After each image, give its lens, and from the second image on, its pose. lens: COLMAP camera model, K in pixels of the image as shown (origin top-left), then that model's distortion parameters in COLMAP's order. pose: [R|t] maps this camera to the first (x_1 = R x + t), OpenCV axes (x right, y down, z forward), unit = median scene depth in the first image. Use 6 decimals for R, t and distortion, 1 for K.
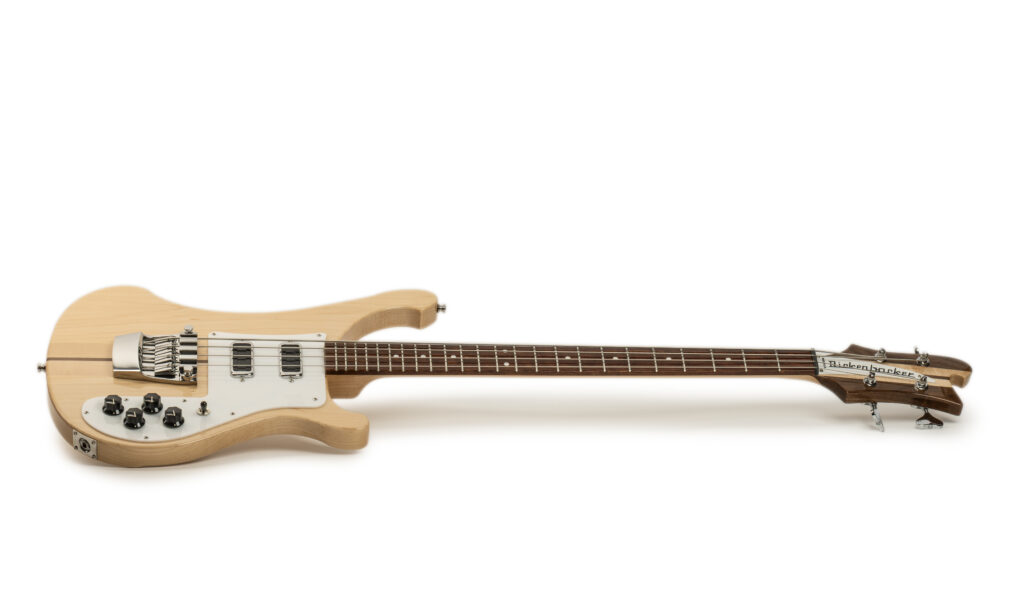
lens RADIAL K [[4440.5, 0, 508.8], [0, 4440.5, 310.9], [0, 0, 1]] dist [0.035243, 0.000000]
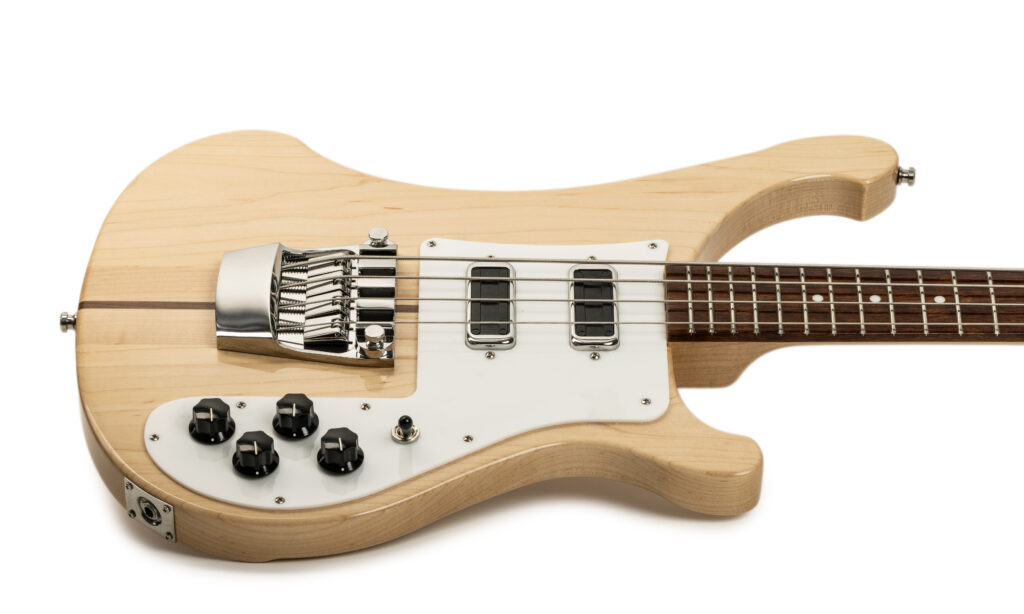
lens RADIAL K [[4440.5, 0, 510.8], [0, 4440.5, 306.5], [0, 0, 1]] dist [0.035243, 0.000000]
pose [[0.997667, 0.004767, -0.068102, -0.025888], [0.002860, 0.993765, 0.111456, -0.041636], [0.068209, -0.111391, 0.991433, 0.534225]]
